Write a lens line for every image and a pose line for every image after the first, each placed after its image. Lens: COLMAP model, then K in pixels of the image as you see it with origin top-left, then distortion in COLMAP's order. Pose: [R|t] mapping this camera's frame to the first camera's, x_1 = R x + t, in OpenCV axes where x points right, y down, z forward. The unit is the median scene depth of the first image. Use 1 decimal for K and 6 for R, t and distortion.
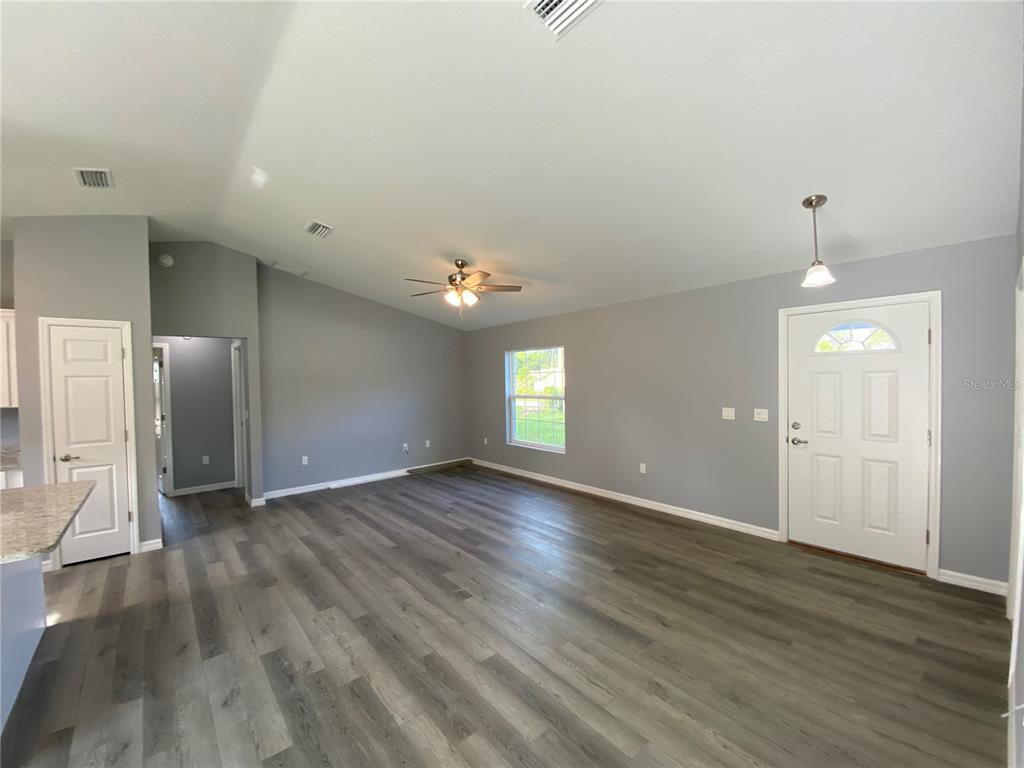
lens RADIAL K [[414.7, 0, 511.6], [0, 414.7, 383.8], [0, 0, 1]] dist [0.011459, -0.014310]
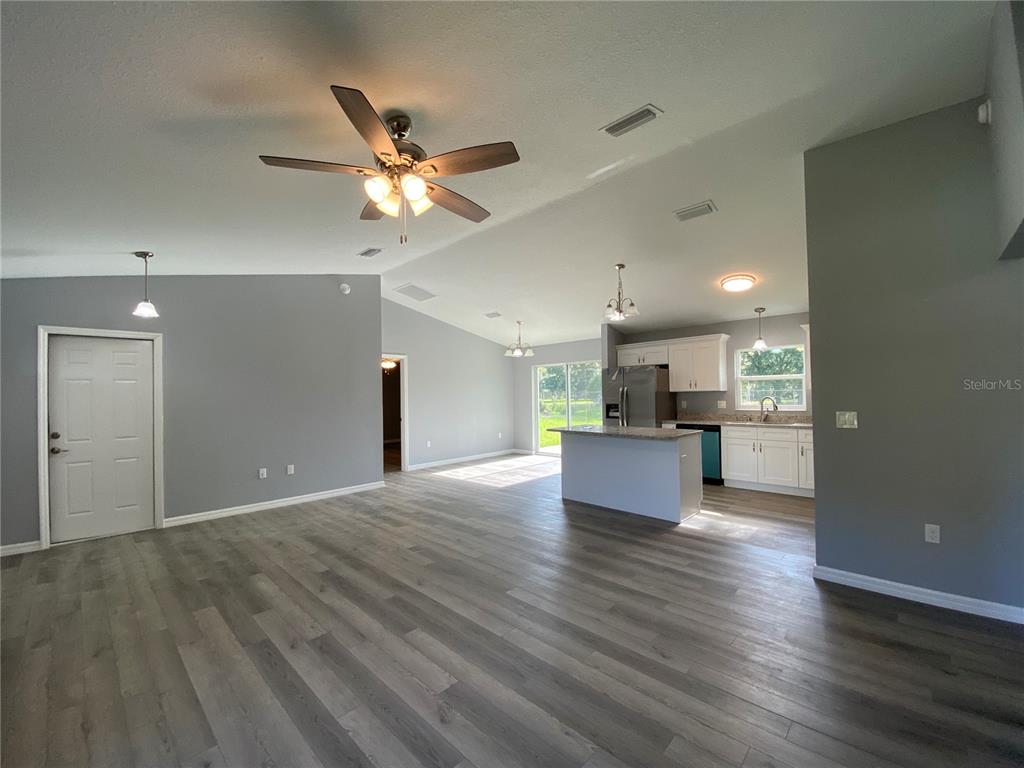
lens RADIAL K [[414.7, 0, 512.1], [0, 414.7, 383.9], [0, 0, 1]] dist [0.011459, -0.014310]
pose [[-0.994279, 0.030074, -0.102496, -0.247460], [0.031139, 0.999476, -0.008807, 0.029683], [0.102177, -0.011948, -0.994694, 1.923359]]
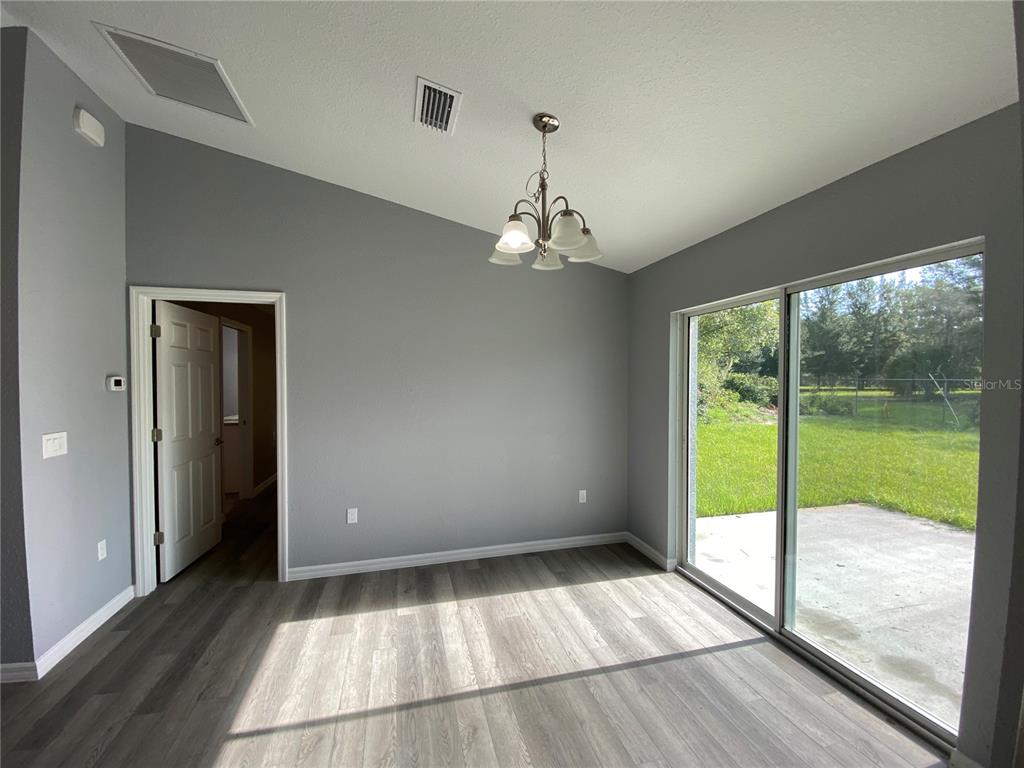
lens RADIAL K [[414.7, 0, 503.4], [0, 414.7, 384.5], [0, 0, 1]] dist [0.011459, -0.014310]
pose [[-0.896651, 0.011969, 0.442576, -0.716672], [0.023523, 0.999510, 0.020627, 0.026845], [-0.442113, 0.028905, -0.896494, 0.284915]]
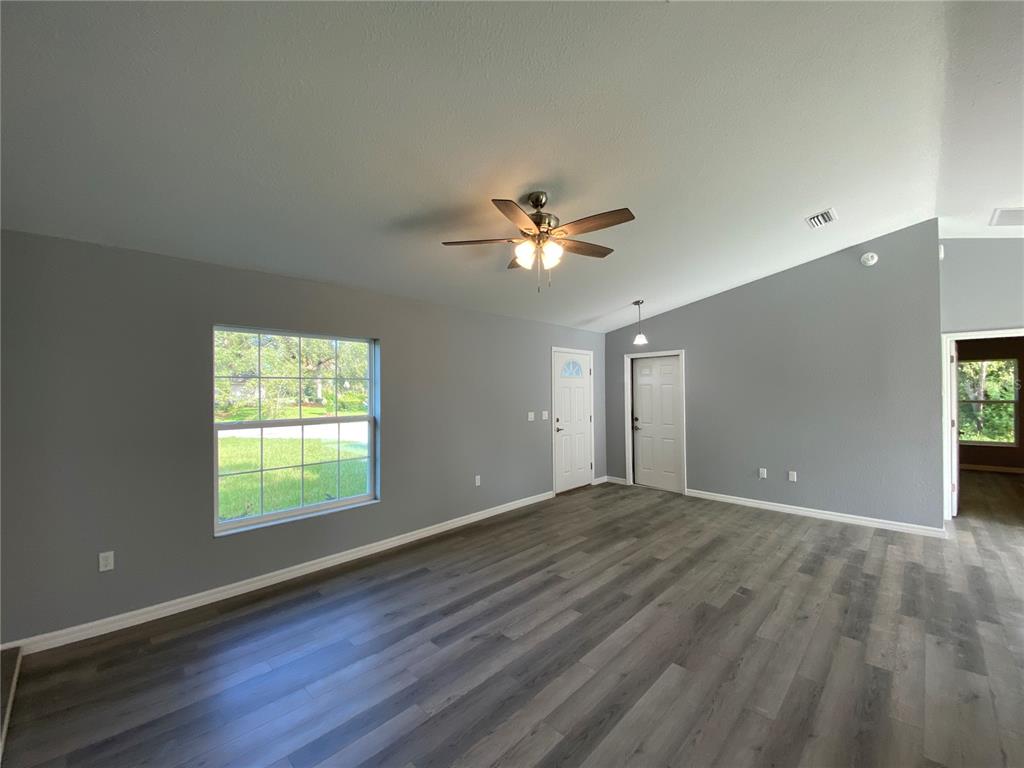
lens RADIAL K [[414.7, 0, 509.3], [0, 414.7, 381.6], [0, 0, 1]] dist [0.011459, -0.014310]
pose [[-0.086675, 0.038527, 0.995491, -0.947350], [0.021990, 0.999082, -0.036751, 0.008900], [-0.995994, 0.018706, -0.087443, 1.411218]]
